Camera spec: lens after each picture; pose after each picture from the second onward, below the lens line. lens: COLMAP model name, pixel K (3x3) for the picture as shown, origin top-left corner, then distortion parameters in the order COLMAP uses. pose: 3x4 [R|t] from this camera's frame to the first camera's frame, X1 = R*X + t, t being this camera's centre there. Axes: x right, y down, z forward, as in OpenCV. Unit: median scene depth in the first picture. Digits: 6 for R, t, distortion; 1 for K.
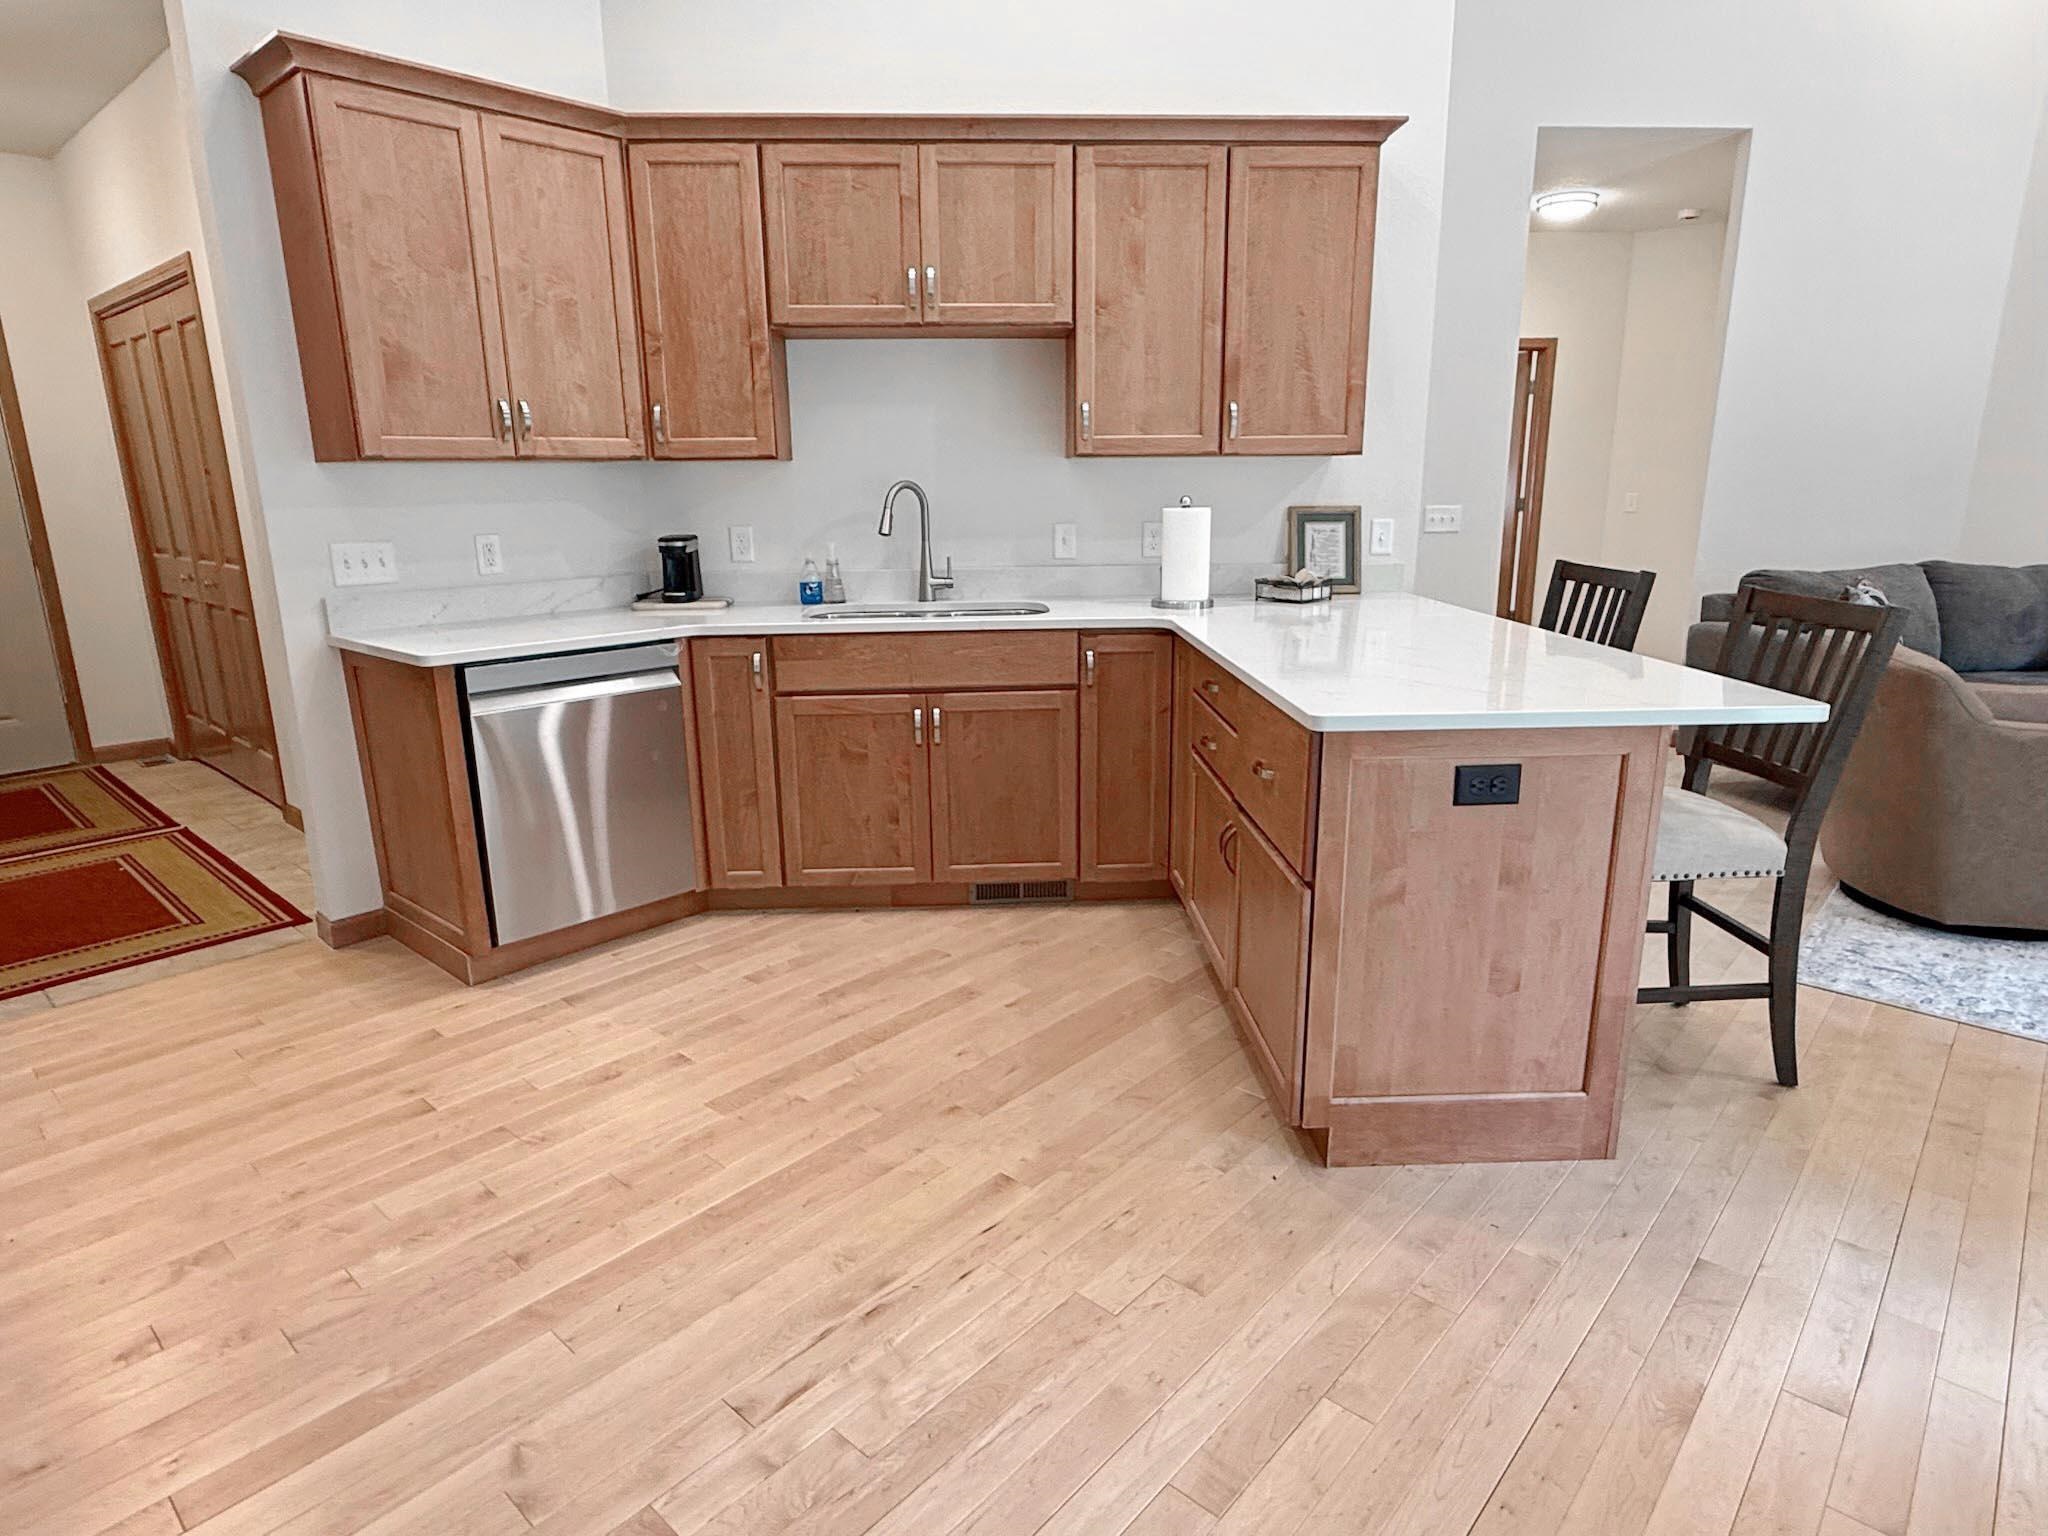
lens RADIAL K [[1158.2, 0, 1021.0], [0, 1158.2, 767.3], [0, 0, 1]] dist [-0.000923, 0.002258]
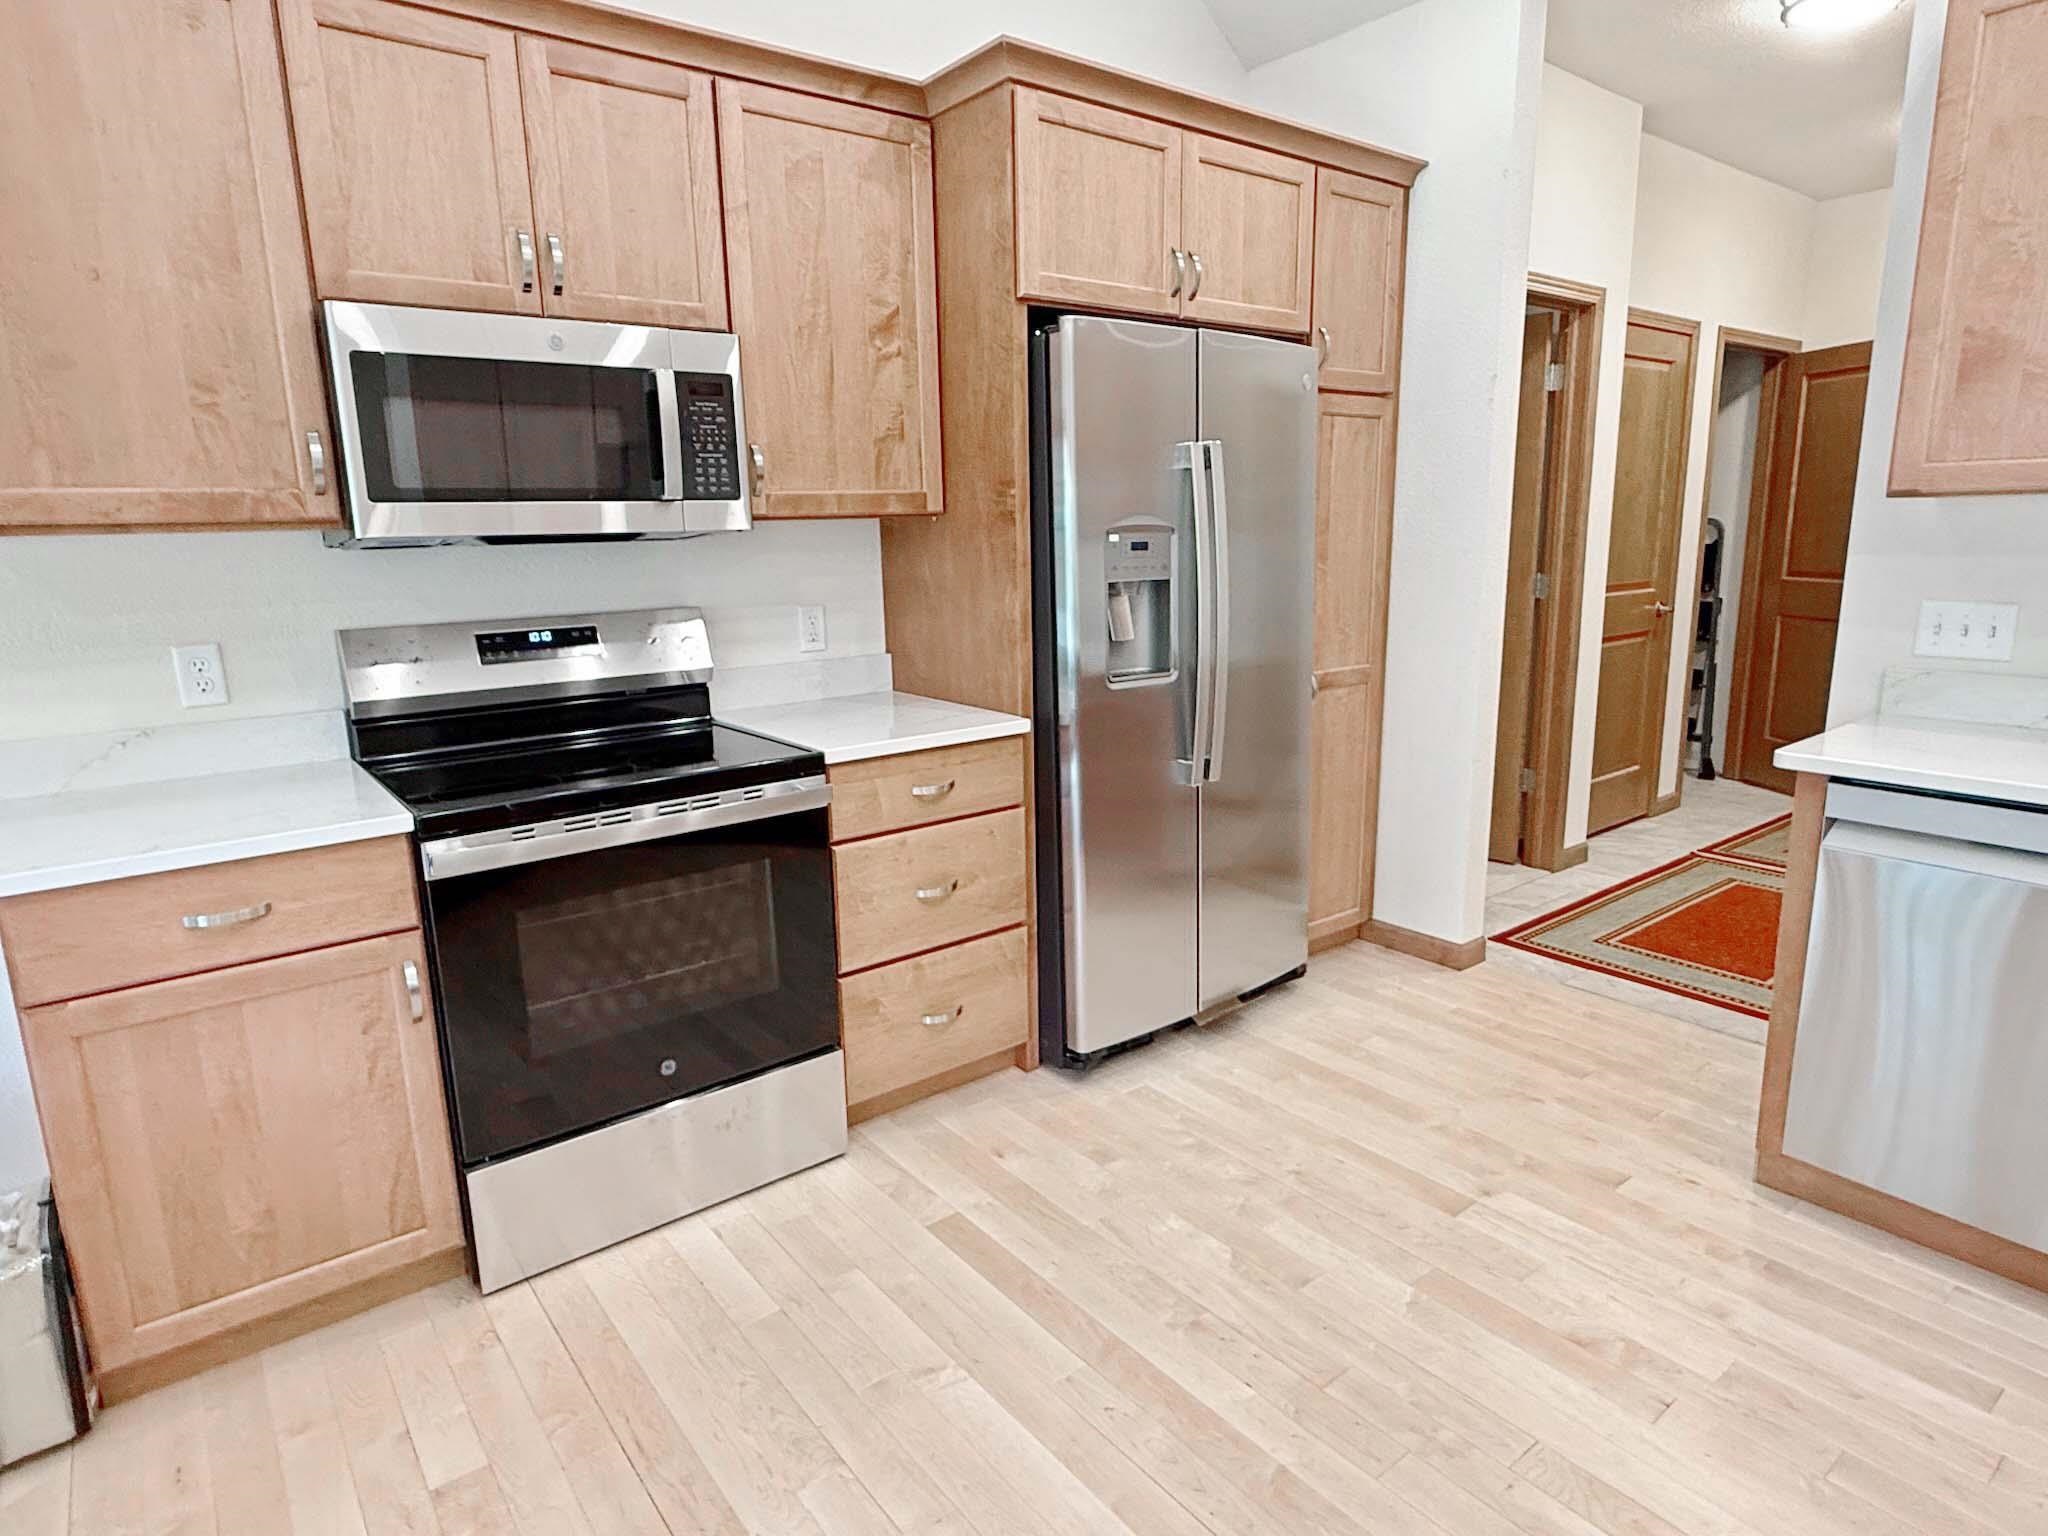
lens RADIAL K [[1158.2, 0, 1019.6], [0, 1158.2, 763.0], [0, 0, 1]] dist [-0.000923, 0.002258]
pose [[-0.168756, 0.215709, -0.961765, 0.273331], [-0.221815, 0.942419, 0.250291, -0.149376], [0.960375, 0.255572, -0.111191, 0.528159]]
